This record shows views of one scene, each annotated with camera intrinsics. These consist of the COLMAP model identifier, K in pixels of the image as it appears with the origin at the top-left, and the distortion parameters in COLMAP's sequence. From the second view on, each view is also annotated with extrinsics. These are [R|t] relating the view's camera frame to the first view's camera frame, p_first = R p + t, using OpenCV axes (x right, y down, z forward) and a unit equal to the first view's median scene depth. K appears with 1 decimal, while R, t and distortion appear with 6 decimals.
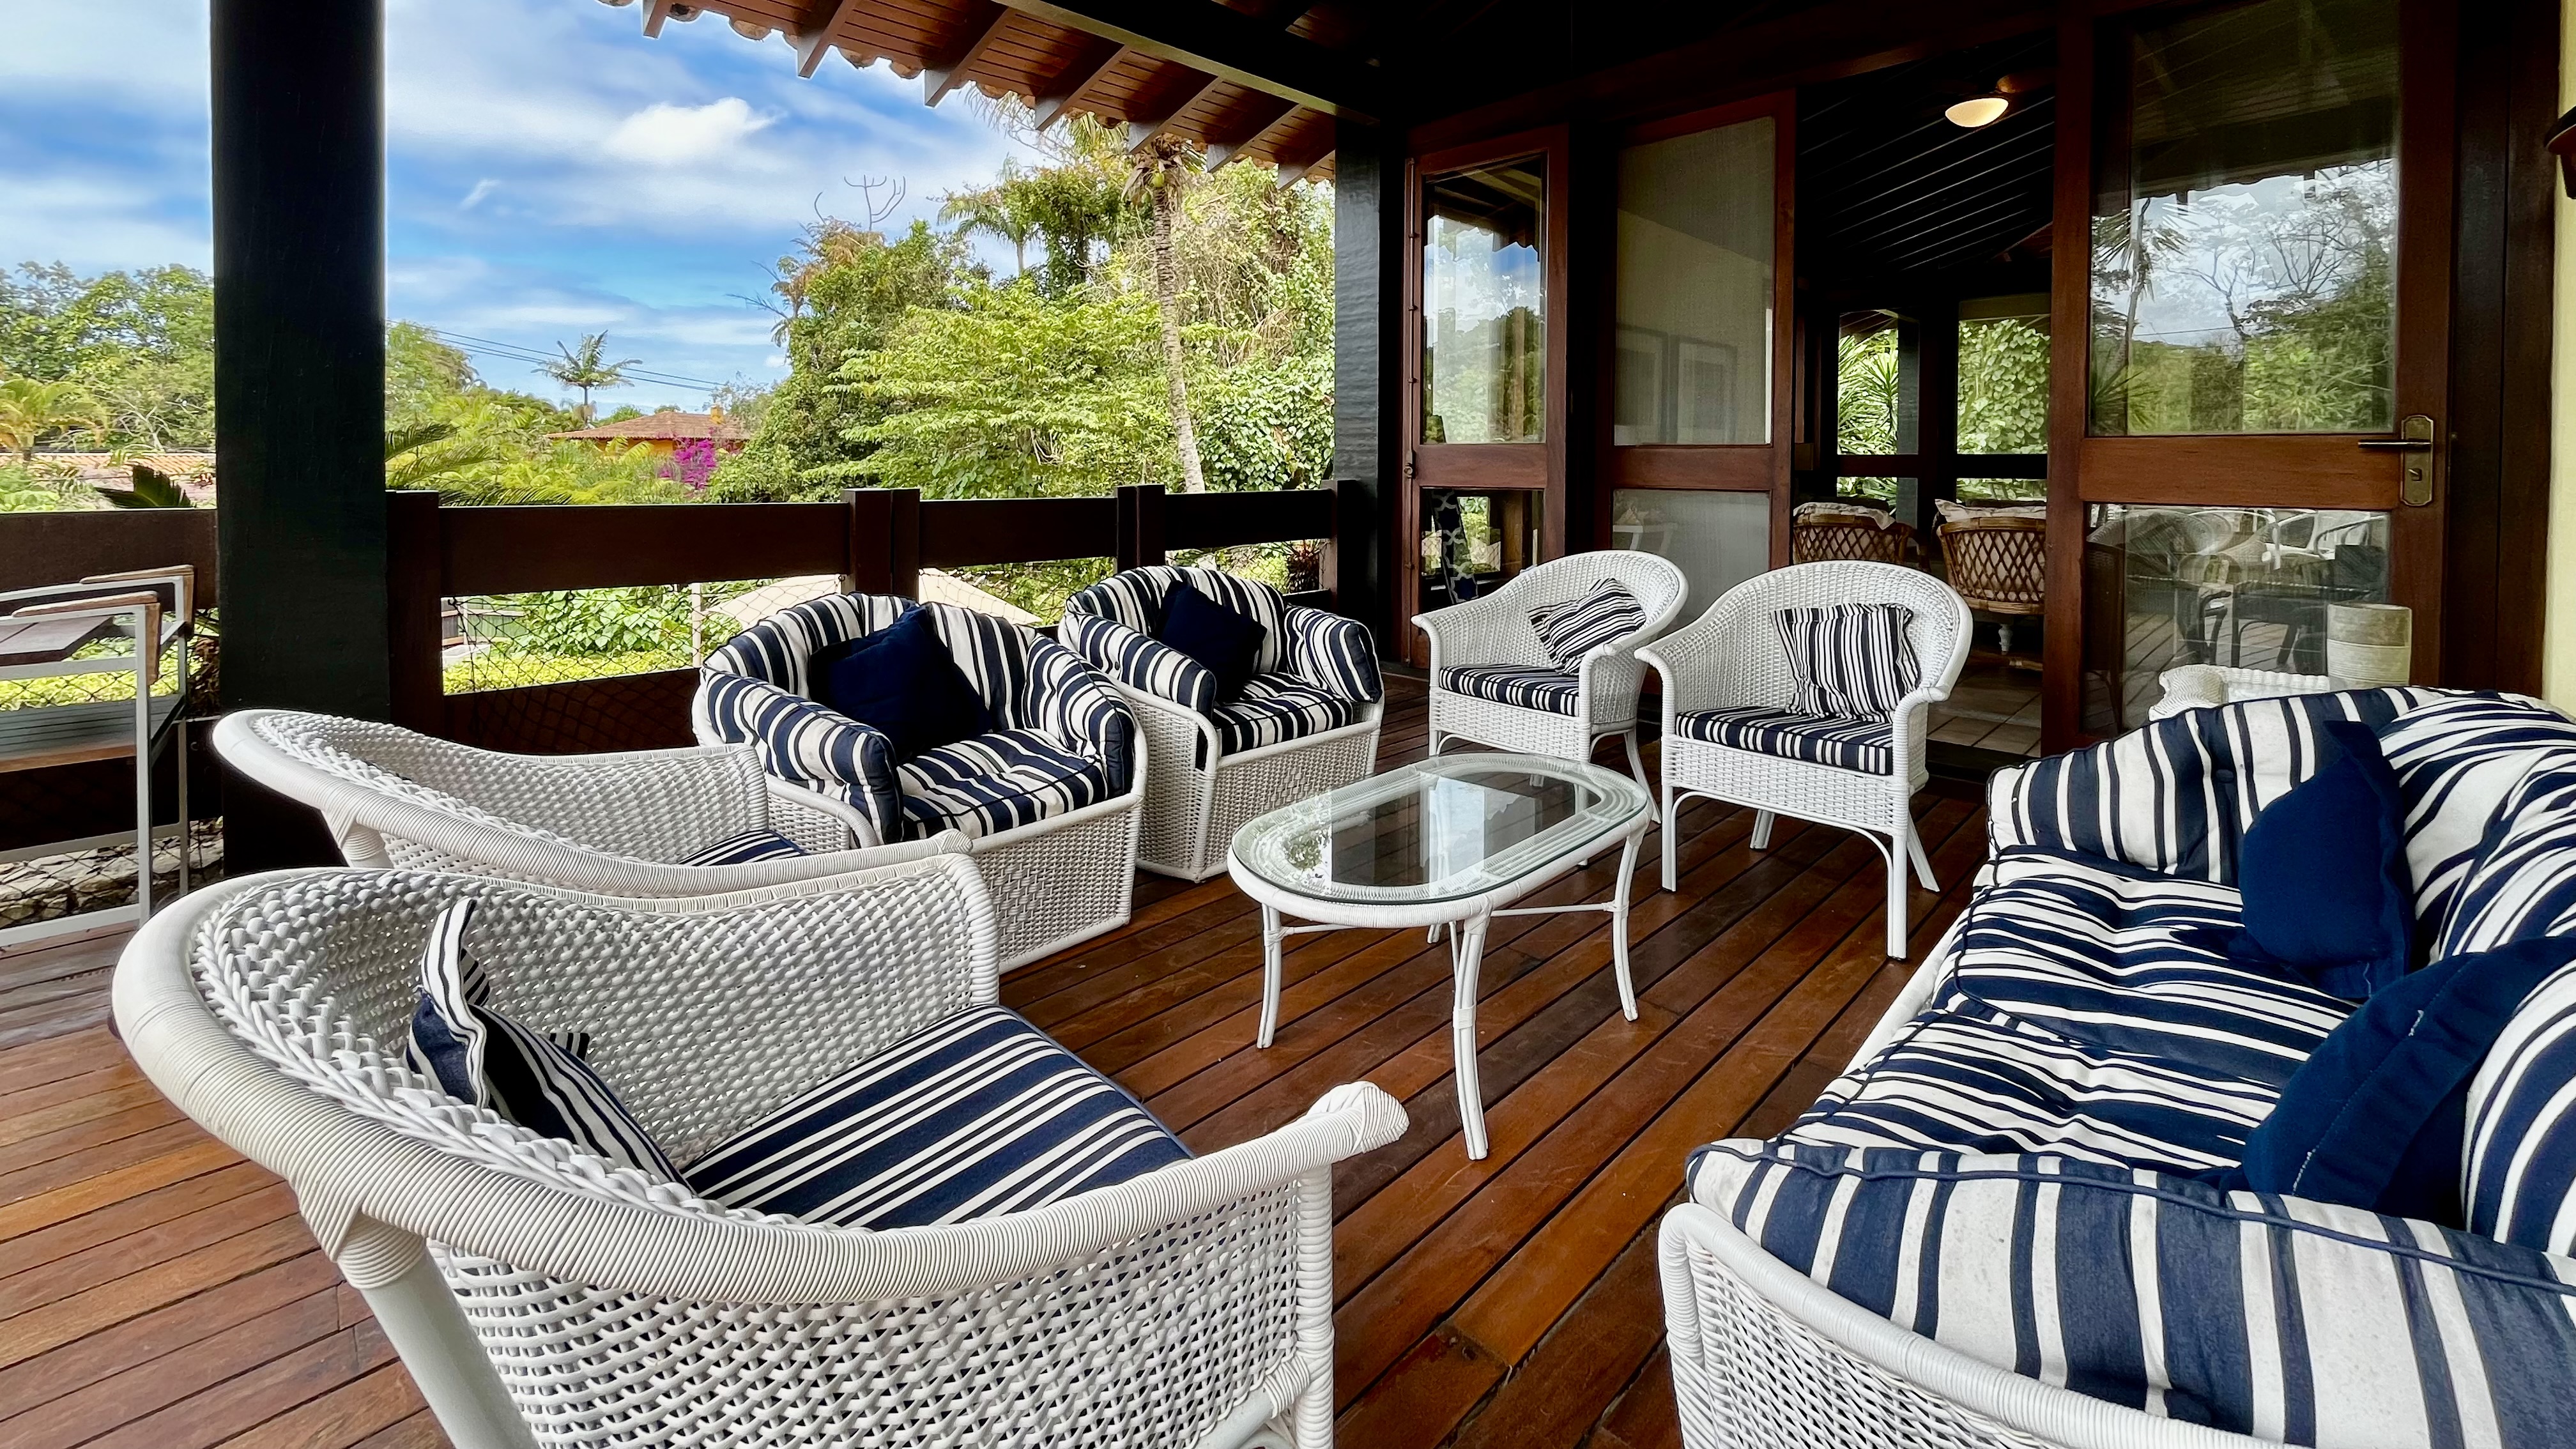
lens RADIAL K [[1062.0, 0, 1280.8], [0, 1062.0, 493.0], [0, 0, 1]] dist [-0.000512, -0.000182]
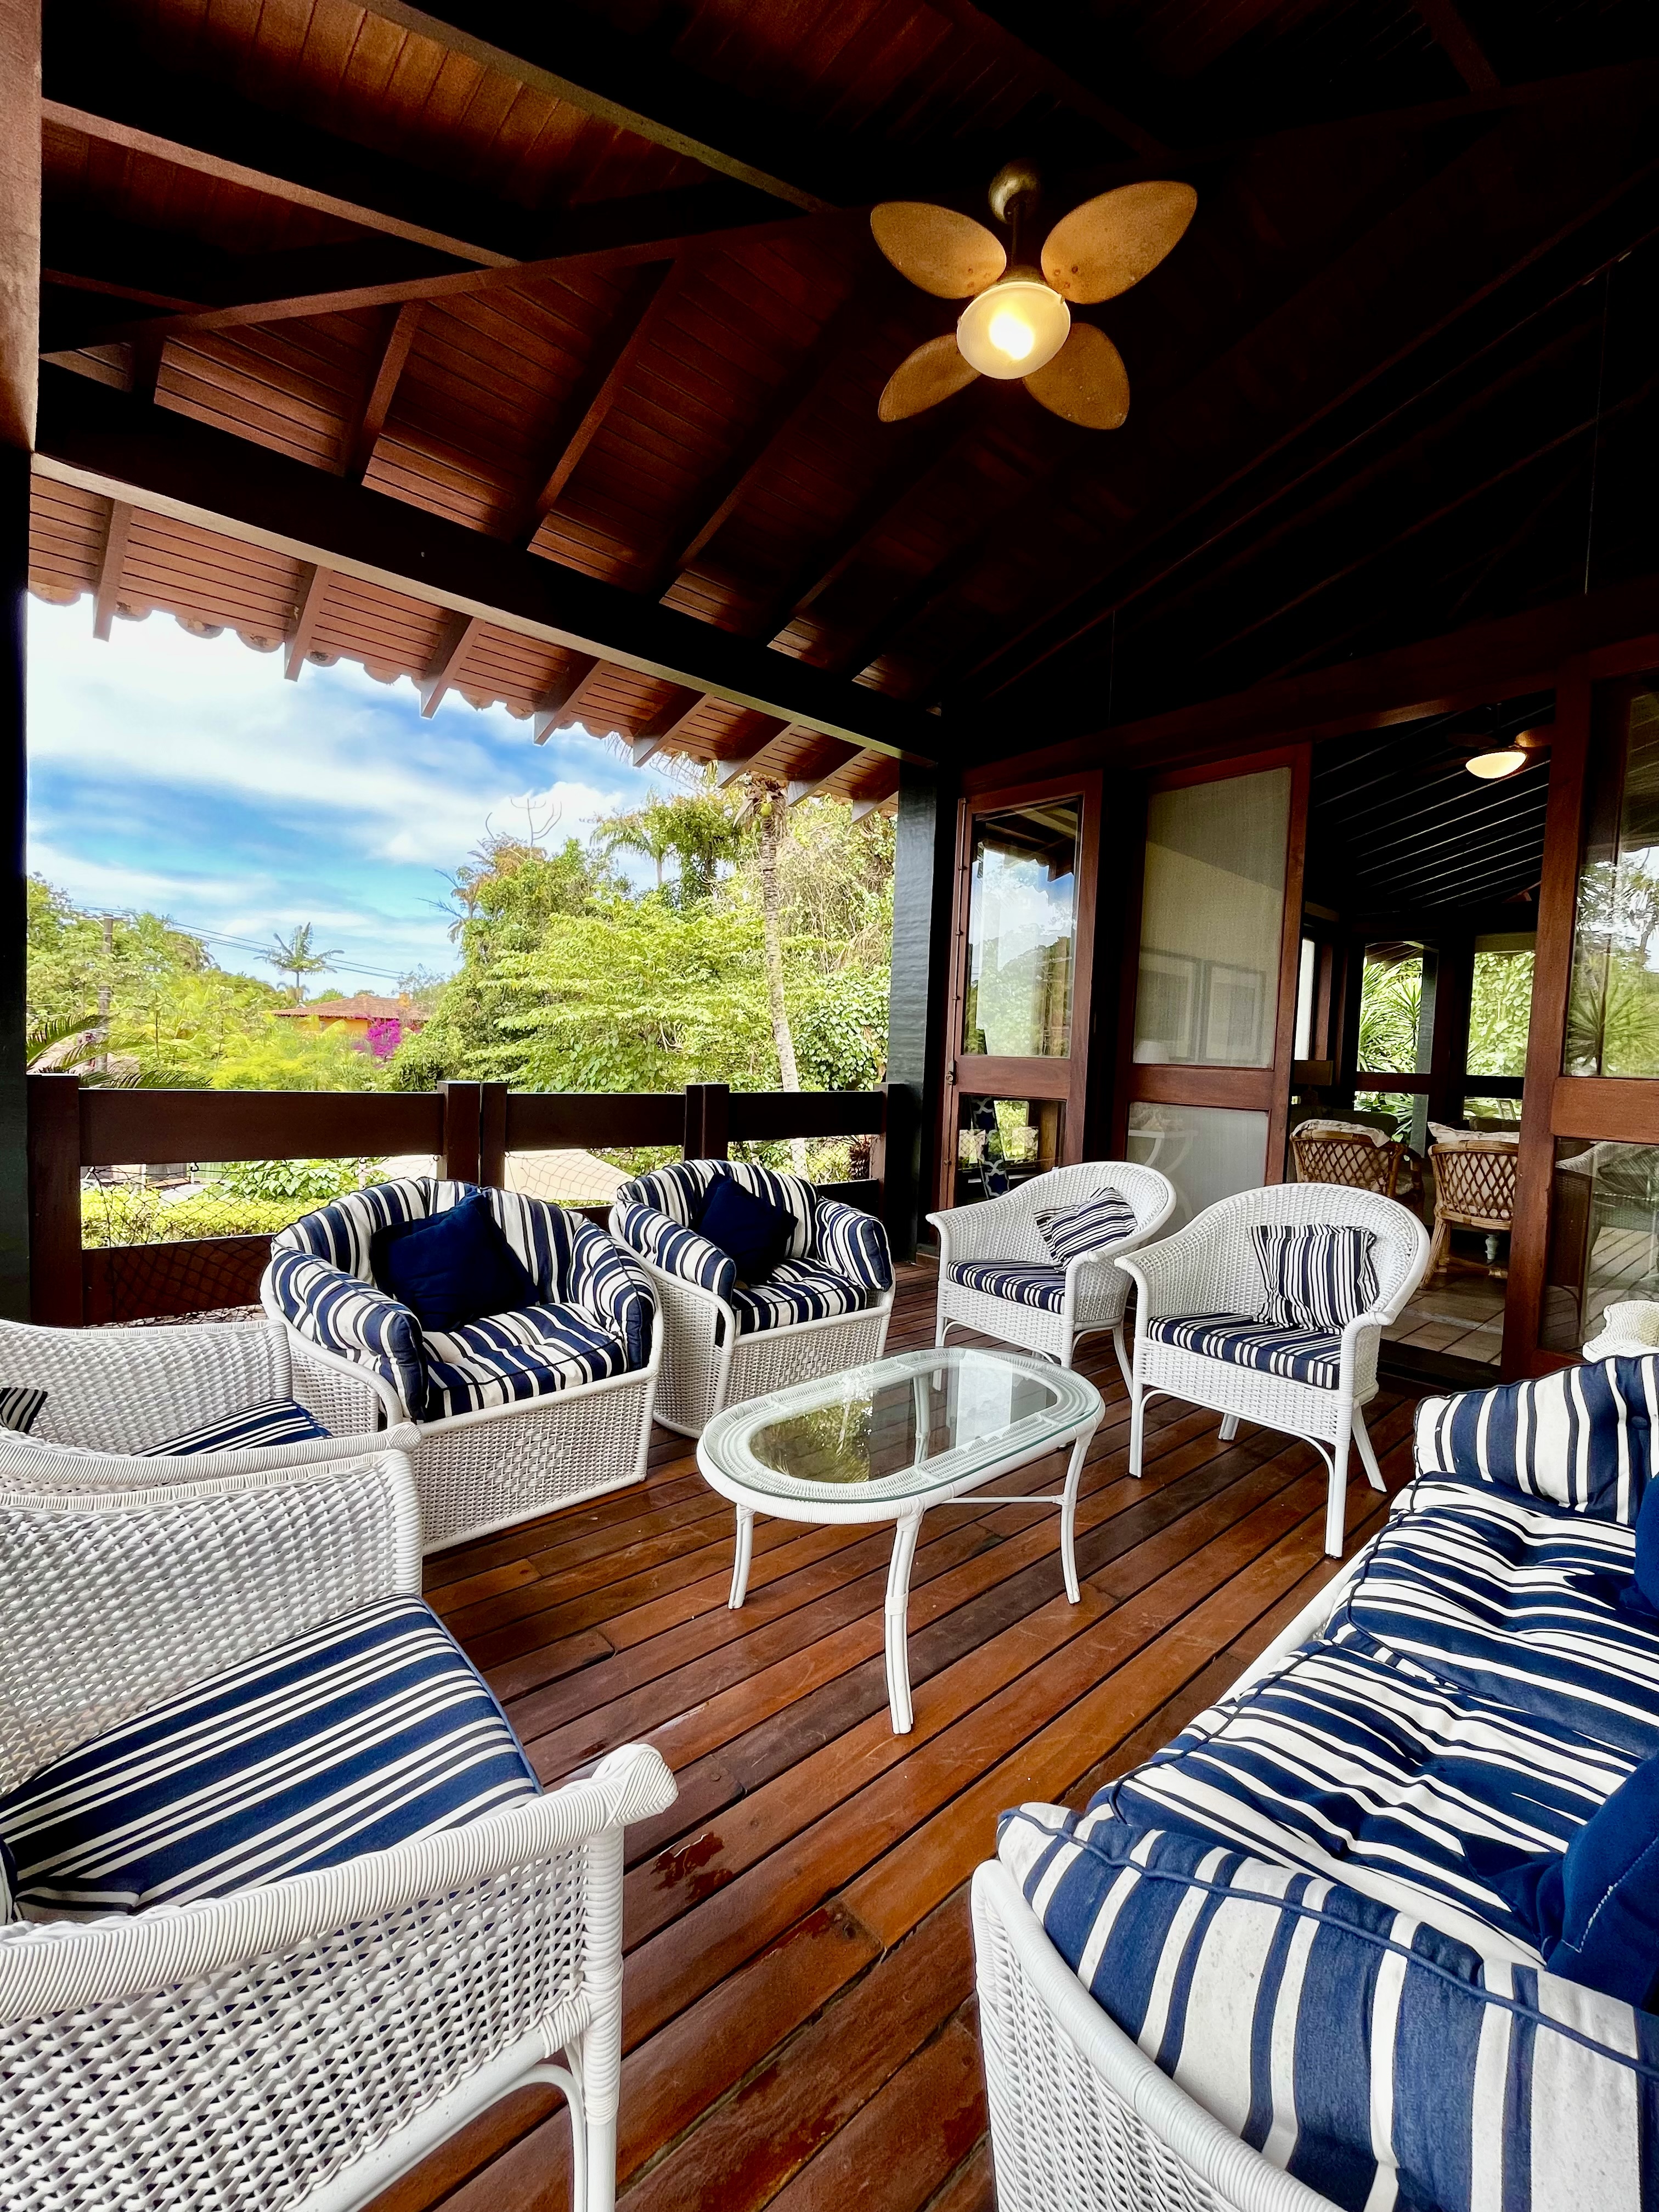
lens RADIAL K [[908.1, 0, 835.9], [0, 908.1, 1107.2], [0, 0, 1]] dist [-0.000750, -0.000235]
pose [[0.997905, 0.037808, -0.052492, 0.089094], [-0.036111, 0.998806, 0.032904, -0.029539], [0.053673, -0.030940, 0.998079, 0.049940]]
